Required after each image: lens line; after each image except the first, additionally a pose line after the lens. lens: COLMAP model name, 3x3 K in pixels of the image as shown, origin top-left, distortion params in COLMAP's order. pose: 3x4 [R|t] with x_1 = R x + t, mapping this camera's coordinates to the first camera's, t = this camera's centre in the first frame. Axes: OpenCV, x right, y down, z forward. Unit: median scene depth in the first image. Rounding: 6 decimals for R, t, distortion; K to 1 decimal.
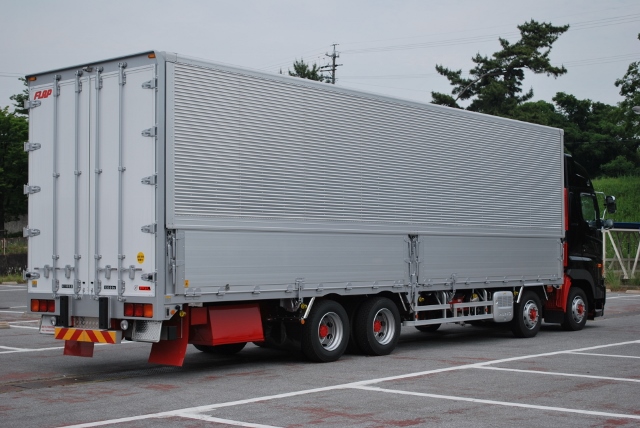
lens RADIAL K [[1029.3, 0, 320.0], [0, 1029.3, 214.0], [0, 0, 1]] dist [0.012471, 0.011622]
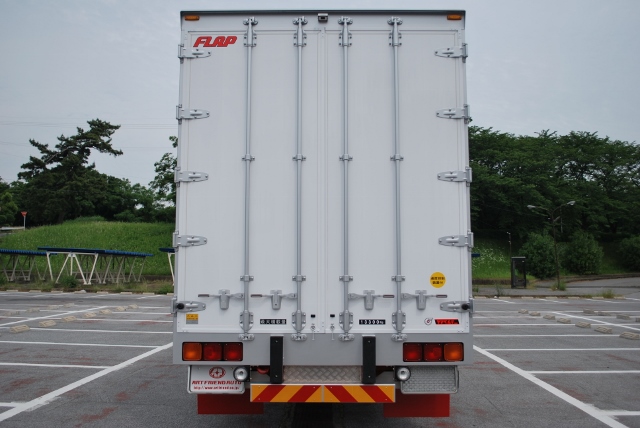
lens RADIAL K [[591.4, 0, 320.0], [0, 591.4, 214.0], [0, 0, 1]] dist [-0.075522, -0.003786]
pose [[0.776924, 0.064596, 0.626272, -0.413540], [-0.029550, 0.997368, -0.066214, 0.021426], [-0.628901, 0.032937, 0.776787, 0.596125]]
